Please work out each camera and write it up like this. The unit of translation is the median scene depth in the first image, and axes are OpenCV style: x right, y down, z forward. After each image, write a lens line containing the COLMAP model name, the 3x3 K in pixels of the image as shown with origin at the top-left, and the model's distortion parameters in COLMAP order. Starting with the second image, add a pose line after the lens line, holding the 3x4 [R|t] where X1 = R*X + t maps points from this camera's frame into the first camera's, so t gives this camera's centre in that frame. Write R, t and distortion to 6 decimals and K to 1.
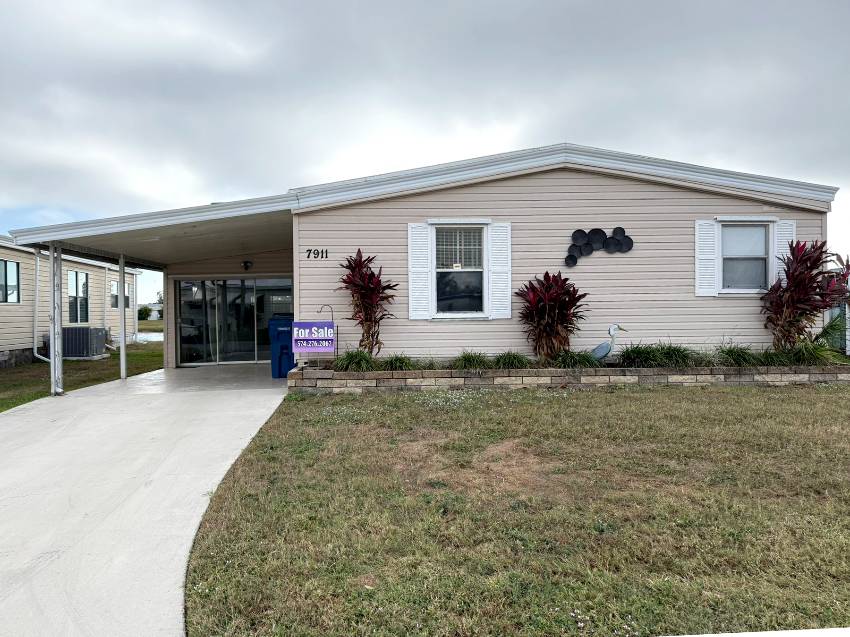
lens RADIAL K [[590.7, 0, 422.3], [0, 590.7, 321.0], [0, 0, 1]] dist [0.025568, -0.002577]
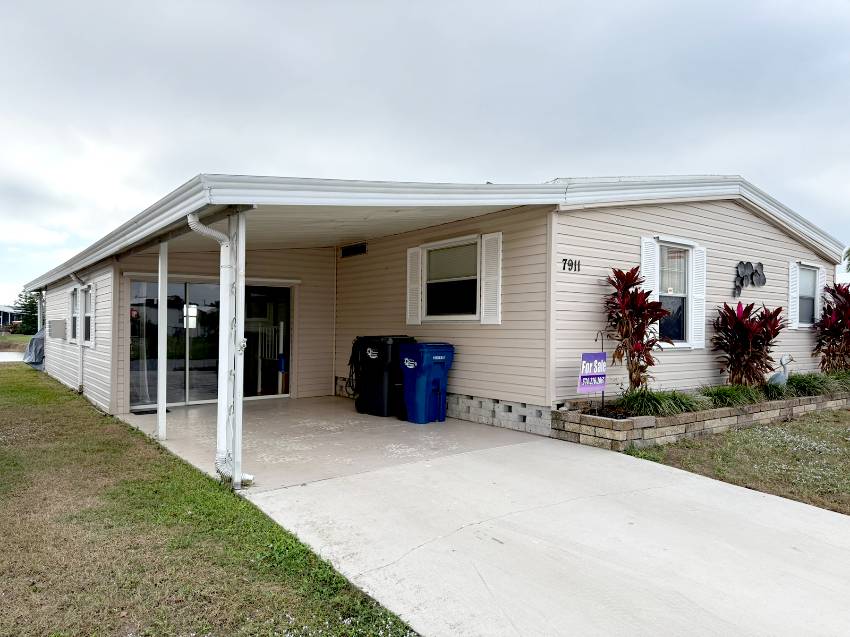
lens RADIAL K [[590.7, 0, 423.8], [0, 590.7, 319.0], [0, 0, 1]] dist [0.025568, -0.002577]
pose [[0.842402, 0.031587, 0.537923, -0.761469], [-0.018434, 0.999385, -0.029817, -0.015390], [-0.538534, 0.015202, 0.842467, 0.446100]]
